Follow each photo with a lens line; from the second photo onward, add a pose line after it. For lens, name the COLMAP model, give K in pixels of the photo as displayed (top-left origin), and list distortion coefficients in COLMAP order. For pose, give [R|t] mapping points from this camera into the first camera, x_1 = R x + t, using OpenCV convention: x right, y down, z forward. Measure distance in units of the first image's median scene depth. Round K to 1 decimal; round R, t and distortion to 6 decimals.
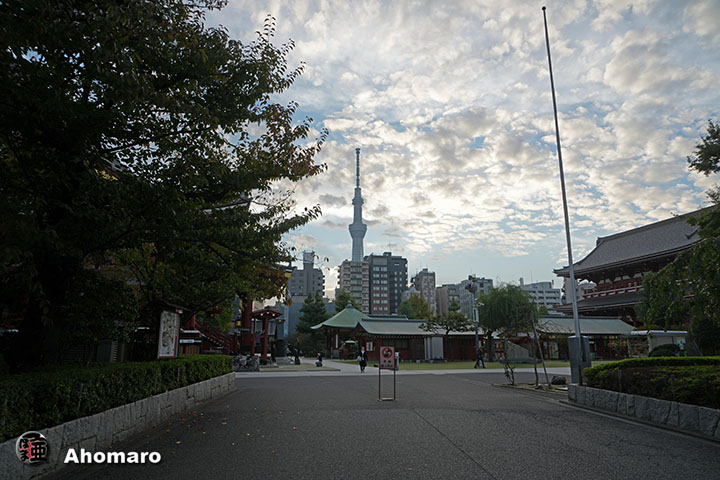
lens RADIAL K [[454.7, 0, 359.5], [0, 454.7, 238.7], [0, 0, 1]] dist [-0.039759, 0.000419]
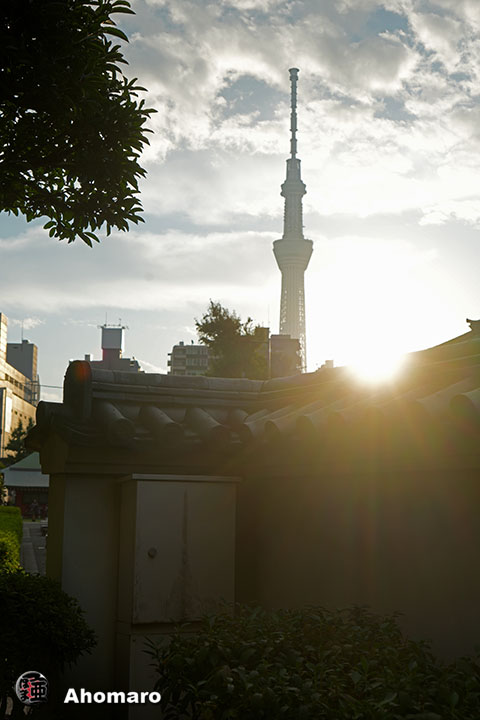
lens RADIAL K [[1004.7, 0, 239.7], [0, 1004.7, 360.5], [0, 0, 1]] dist [-0.024540, 0.000000]
pose [[0.998018, 0.005288, -0.062703, 0.137453], [0.000384, 0.995933, 0.090091, -0.046793], [0.062924, -0.089936, 0.993958, -0.199239]]
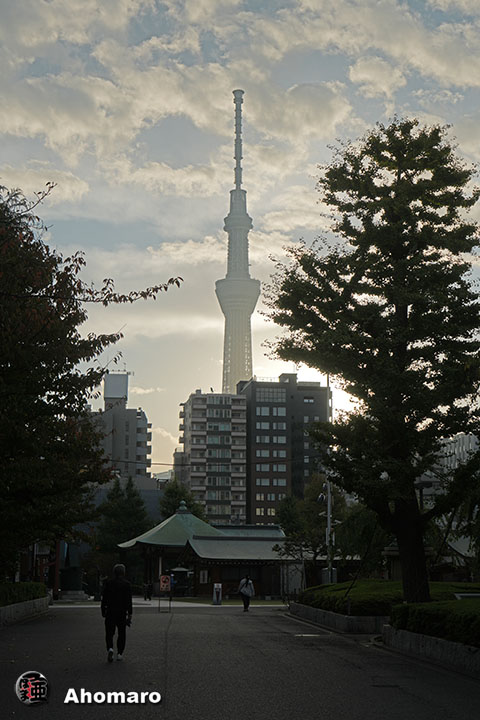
lens RADIAL K [[1127.6, 0, 239.8], [0, 1127.6, 360.5], [0, 0, 1]] dist [-0.020708, 0.000000]
pose [[0.999994, 0.002020, -0.002856, 0.020029], [-0.001899, 0.999121, 0.041873, -0.038694], [0.002939, -0.041867, 0.999119, -0.165890]]
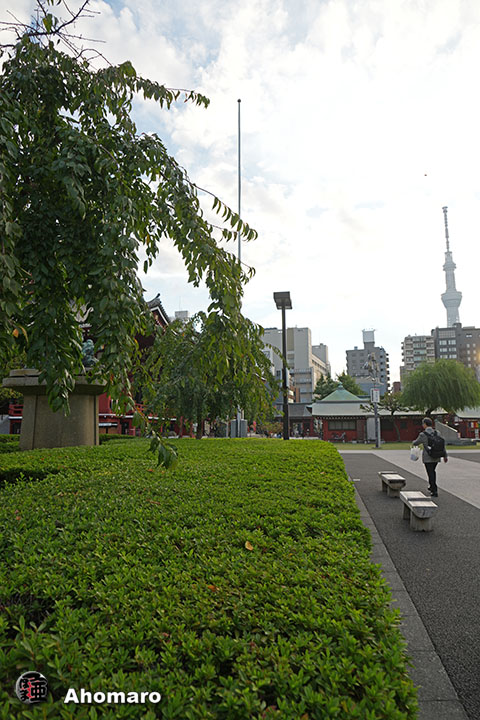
lens RADIAL K [[454.7, 0, 233.5], [0, 454.7, 361.3], [0, 0, 1]] dist [-0.039759, 0.000419]
pose [[0.890724, -0.064208, -0.449987, 0.079548], [0.104949, 0.992275, 0.066154, -0.000756], [0.442263, -0.106151, 0.890582, -0.000673]]
